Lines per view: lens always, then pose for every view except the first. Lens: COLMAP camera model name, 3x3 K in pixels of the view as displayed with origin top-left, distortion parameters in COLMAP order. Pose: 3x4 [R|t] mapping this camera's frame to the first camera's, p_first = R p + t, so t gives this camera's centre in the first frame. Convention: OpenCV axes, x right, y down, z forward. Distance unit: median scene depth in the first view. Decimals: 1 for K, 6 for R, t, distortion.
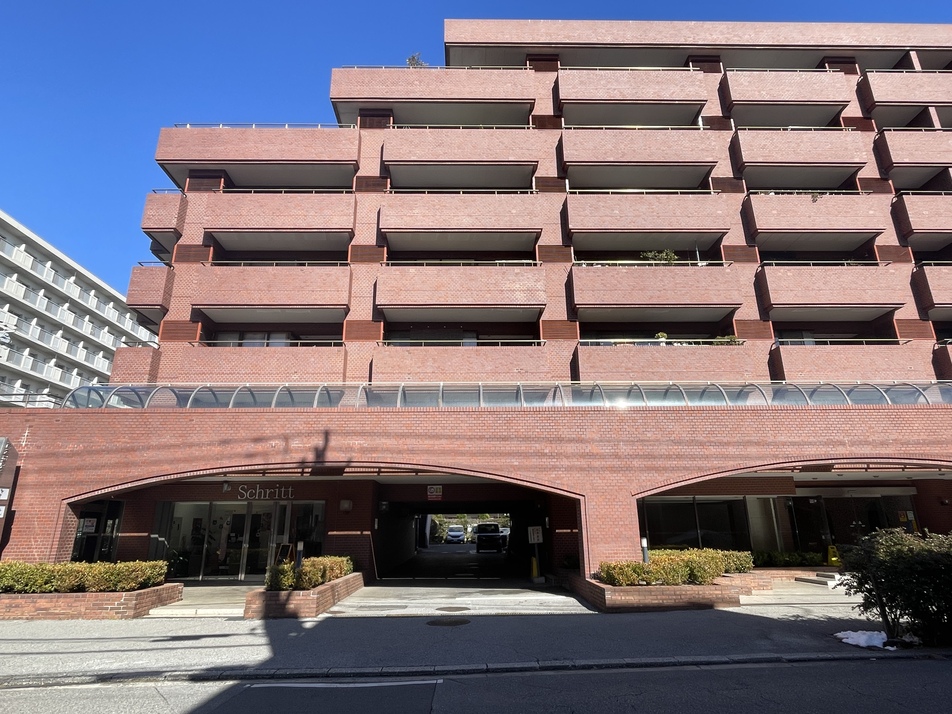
lens RADIAL K [[555.4, 0, 476.0], [0, 555.4, 357.0], [0, 0, 1]] dist [-0.042308, -0.000303]
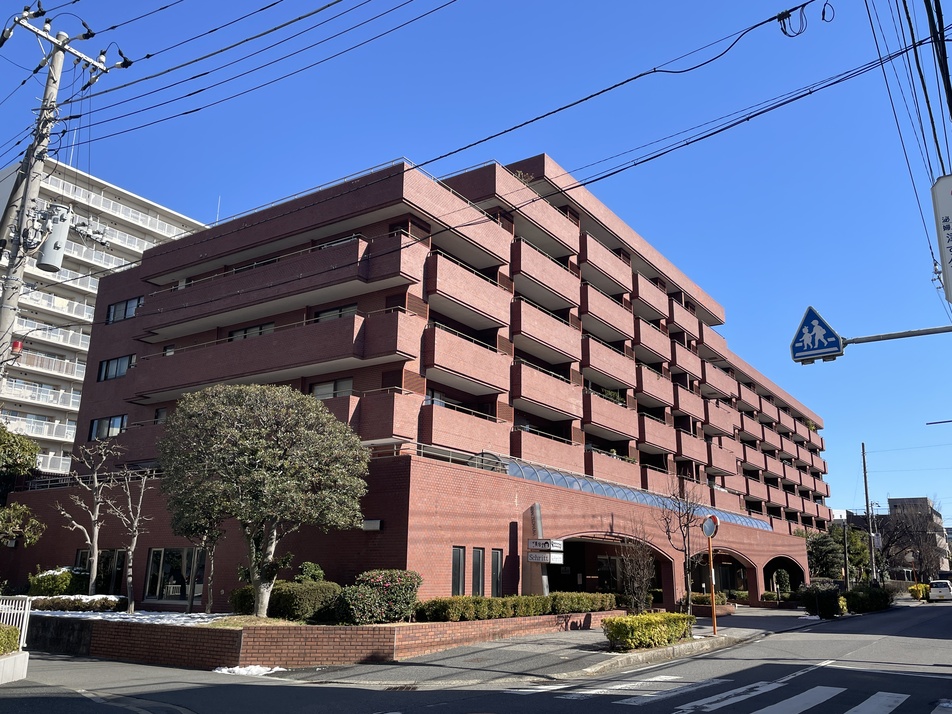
lens RADIAL K [[792.3, 0, 476.0], [0, 792.3, 357.0], [0, 0, 1]] dist [-0.008534, -0.004065]
pose [[0.555946, 0.228077, 0.799315, -0.660520], [-0.270459, 0.958927, -0.085509, 0.000766], [-0.785987, -0.168644, 0.594797, 0.002468]]
